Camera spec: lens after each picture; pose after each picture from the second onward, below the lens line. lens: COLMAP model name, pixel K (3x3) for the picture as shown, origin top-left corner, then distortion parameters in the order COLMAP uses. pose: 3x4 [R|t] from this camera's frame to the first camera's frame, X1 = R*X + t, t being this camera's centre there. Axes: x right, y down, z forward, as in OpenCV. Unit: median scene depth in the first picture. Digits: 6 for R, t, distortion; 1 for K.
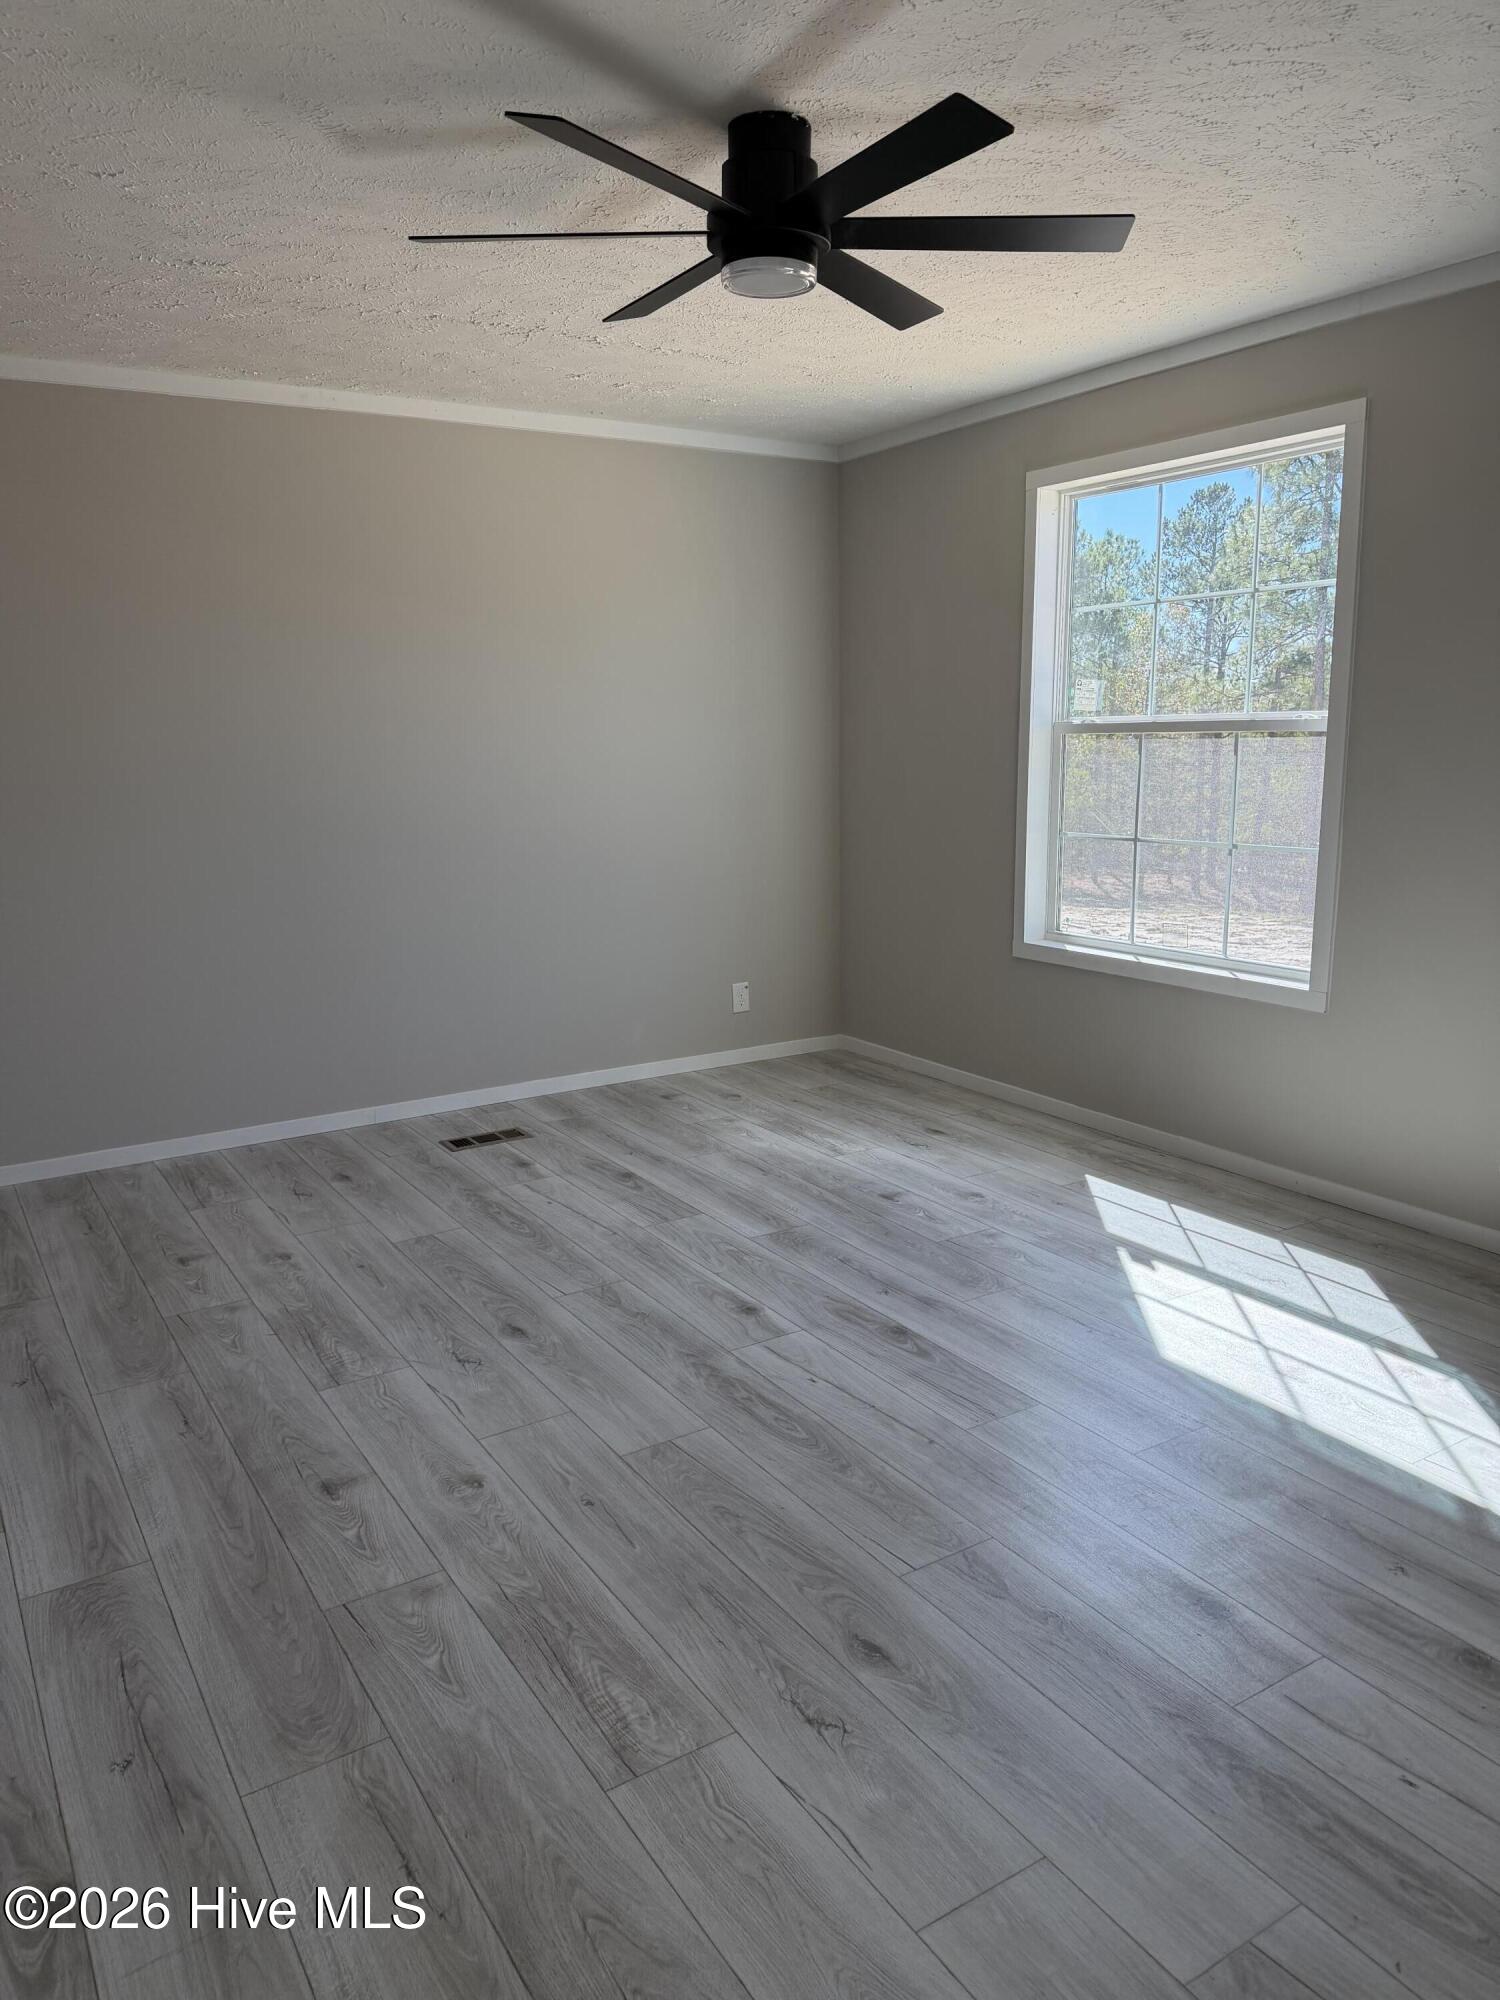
lens RADIAL K [[1400.8, 0, 752.3], [0, 1400.8, 990.6], [0, 0, 1]] dist [0.046016, -0.056693]
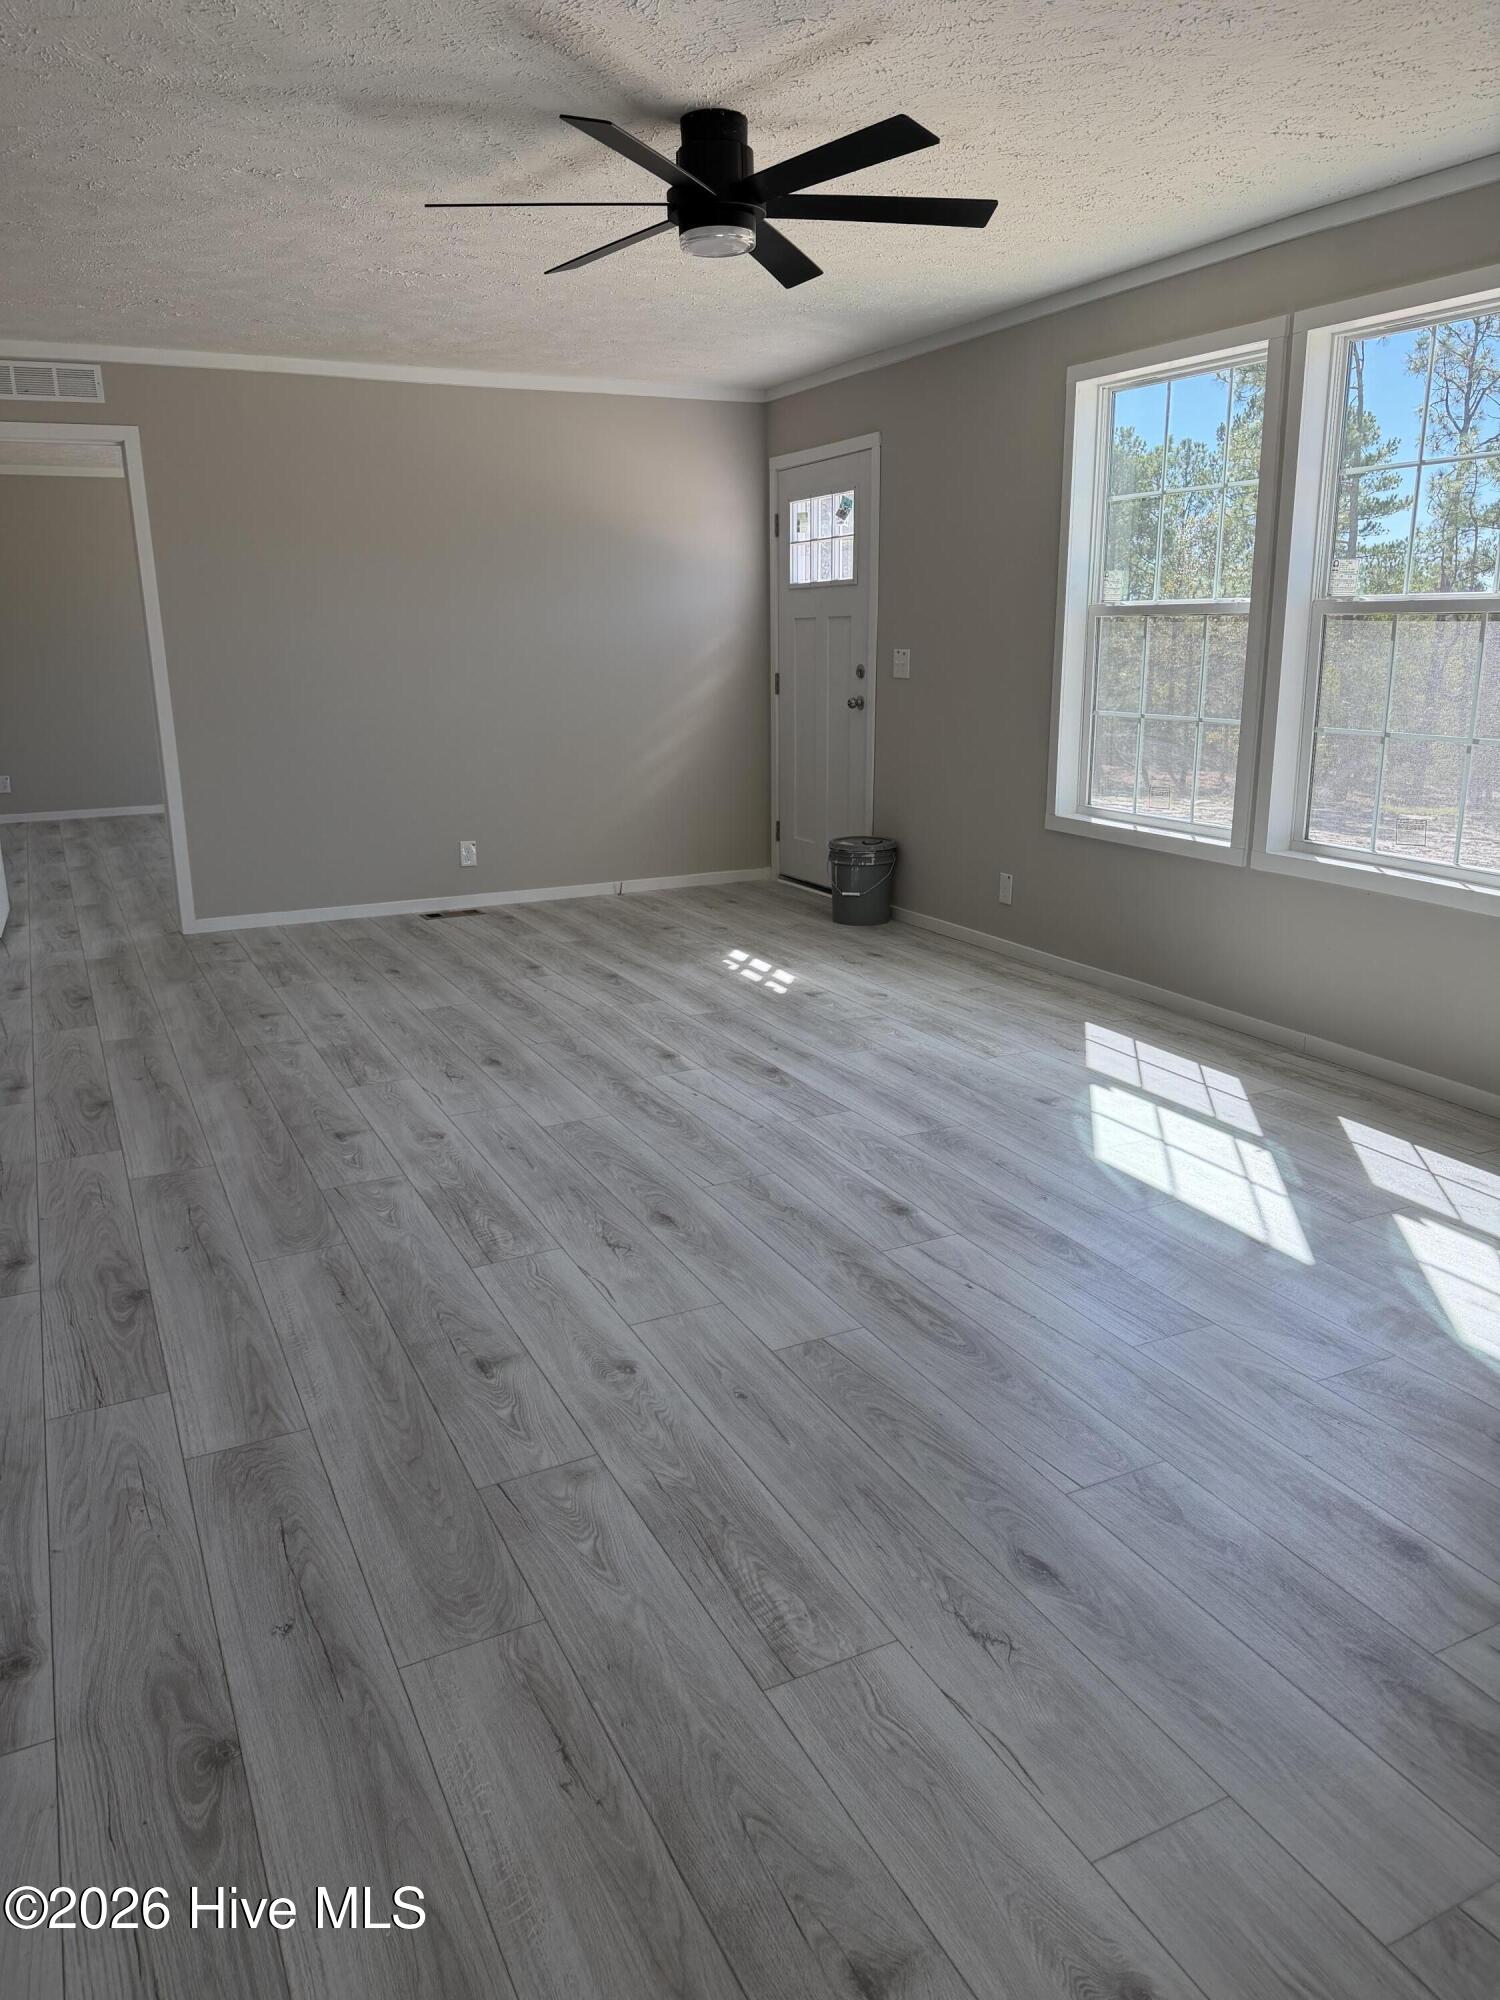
lens RADIAL K [[1400.8, 0, 754.8], [0, 1400.8, 990.2], [0, 0, 1]] dist [0.046016, -0.056693]
pose [[0.995433, 0.032090, -0.089911, -0.023031], [-0.025760, 0.997165, 0.070701, 0.010104], [0.091925, -0.068062, 0.993437, 0.039946]]
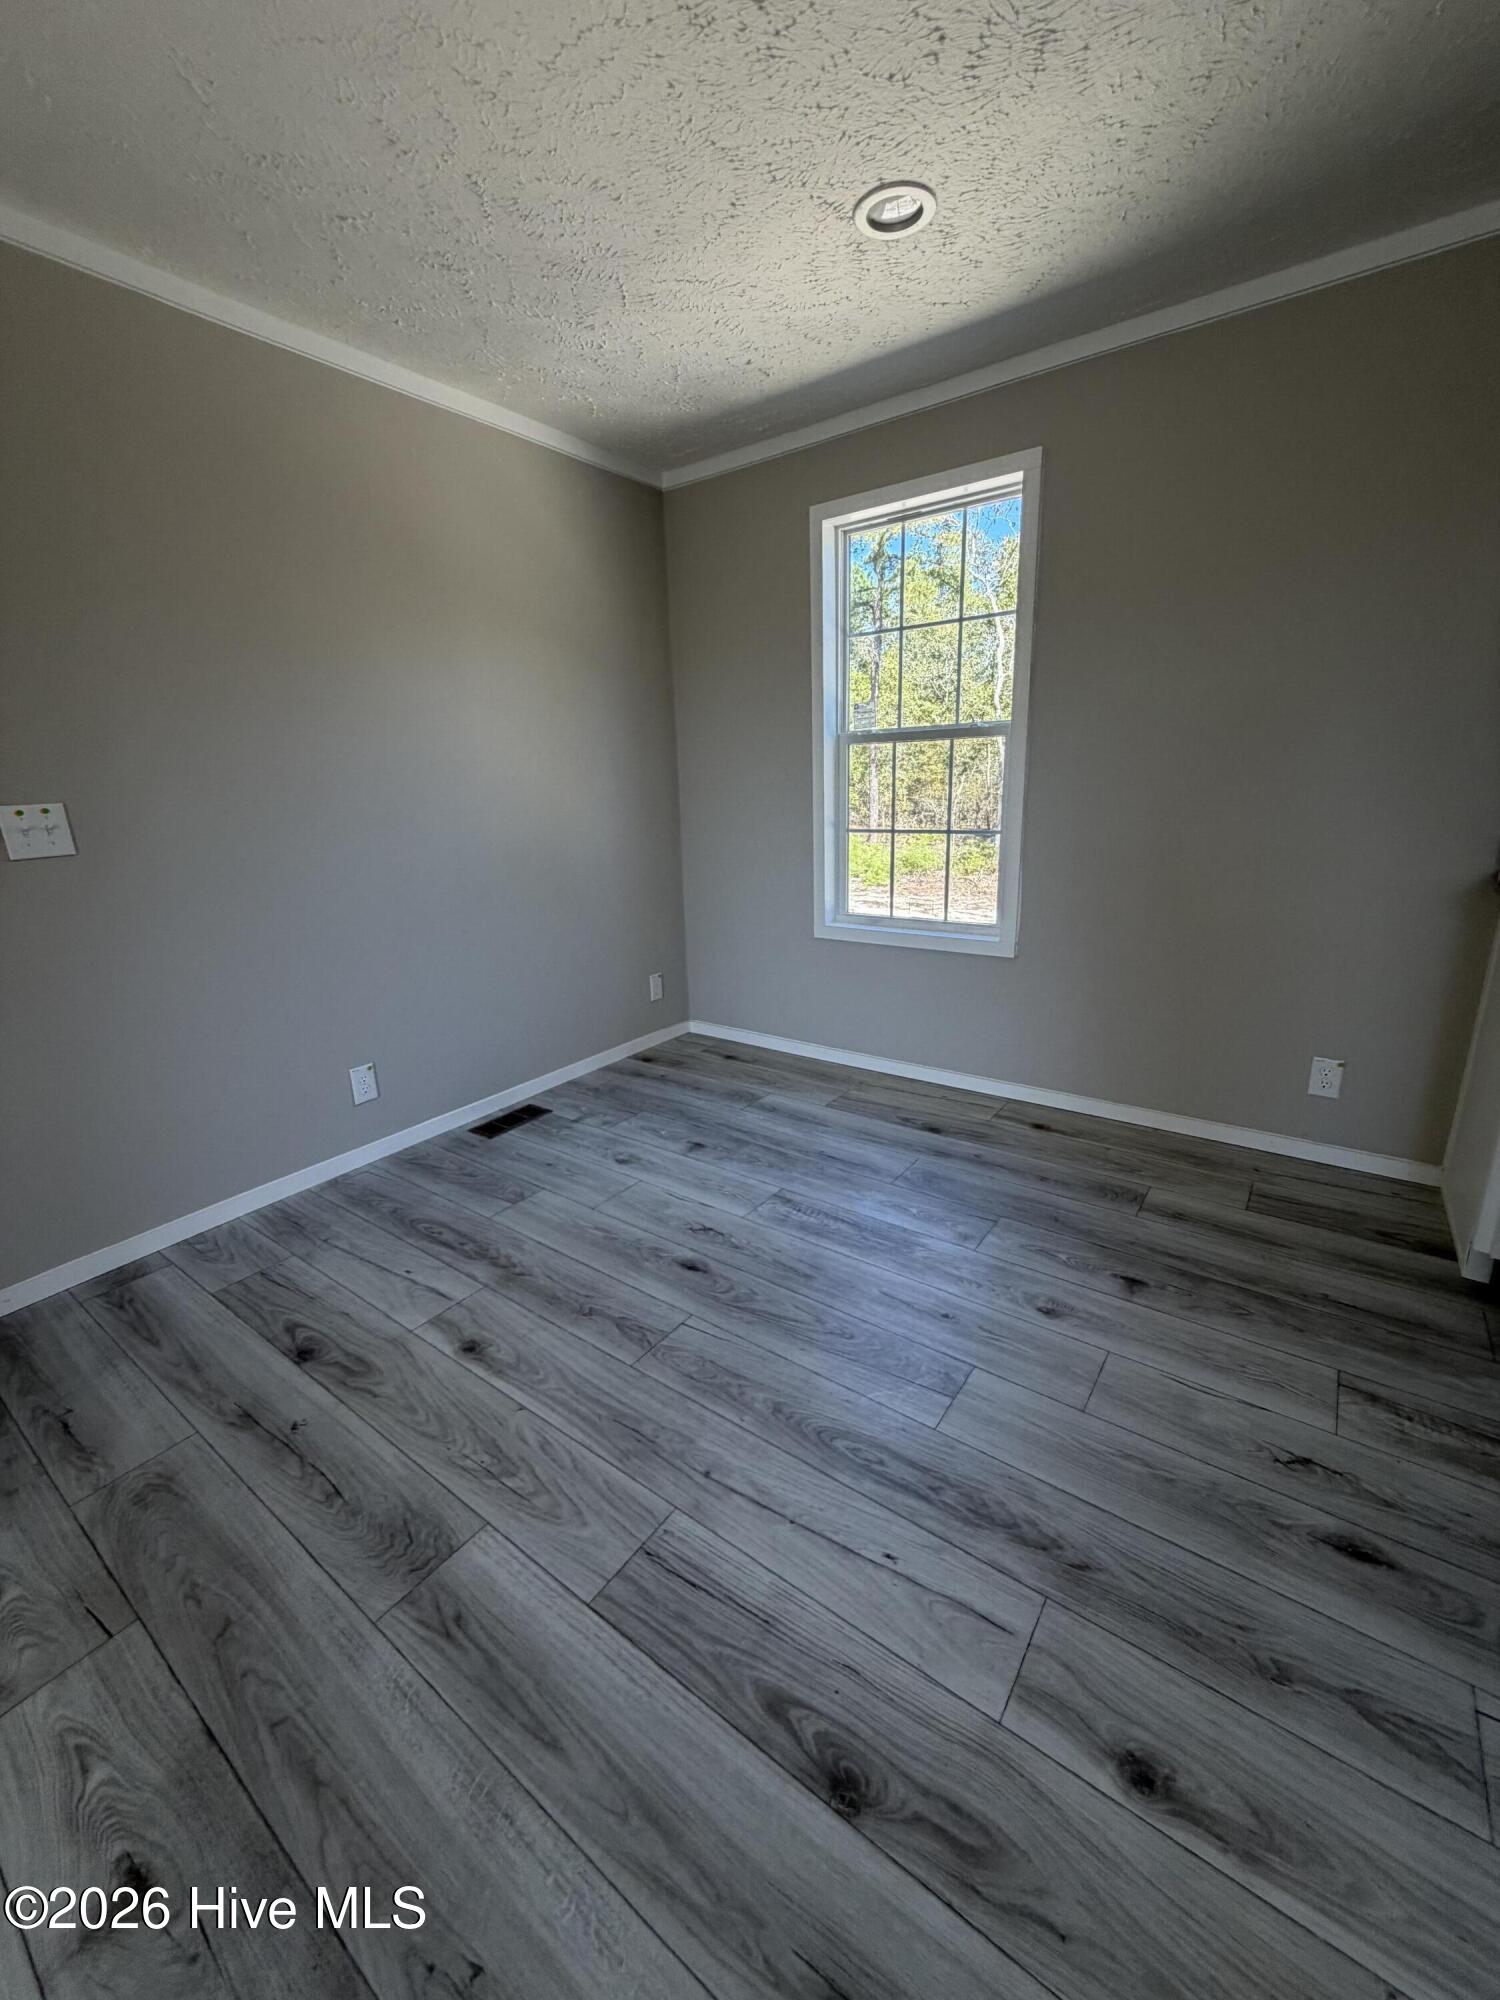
lens RADIAL K [[797.9, 0, 753.7], [0, 797.9, 994.2], [0, 0, 1]] dist [-0.000347, 0.000047]
pose [[-0.927824, 0.140030, -0.345737, -0.028996], [-0.025036, 0.901397, 0.432269, -0.237046], [0.372177, 0.409726, -0.832832, 1.551816]]
